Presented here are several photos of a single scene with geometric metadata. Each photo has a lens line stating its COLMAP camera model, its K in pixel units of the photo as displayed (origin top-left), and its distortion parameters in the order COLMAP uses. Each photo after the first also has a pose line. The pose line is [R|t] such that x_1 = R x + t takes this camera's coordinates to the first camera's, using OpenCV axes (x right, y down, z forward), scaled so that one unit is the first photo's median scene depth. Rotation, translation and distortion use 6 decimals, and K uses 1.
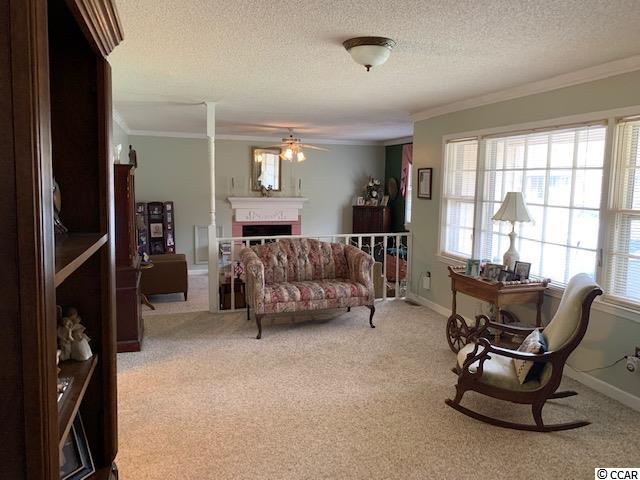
lens RADIAL K [[491.8, 0, 322.9], [0, 491.8, 238.1], [0, 0, 1]] dist [-0.037875, -0.003751]
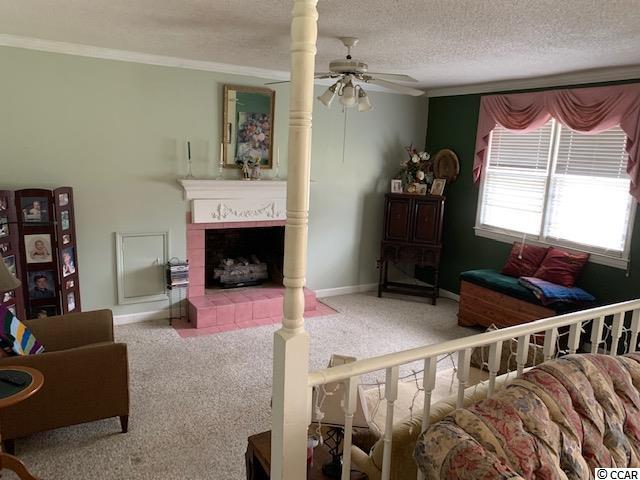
lens RADIAL K [[491.8, 0, 316.5], [0, 491.8, 240.9], [0, 0, 1]] dist [-0.037875, -0.003751]
pose [[0.978047, -0.011588, 0.208060, -0.158834], [-0.003202, 0.997499, 0.070608, -0.053452], [-0.208358, -0.069724, 0.975564, 0.443514]]
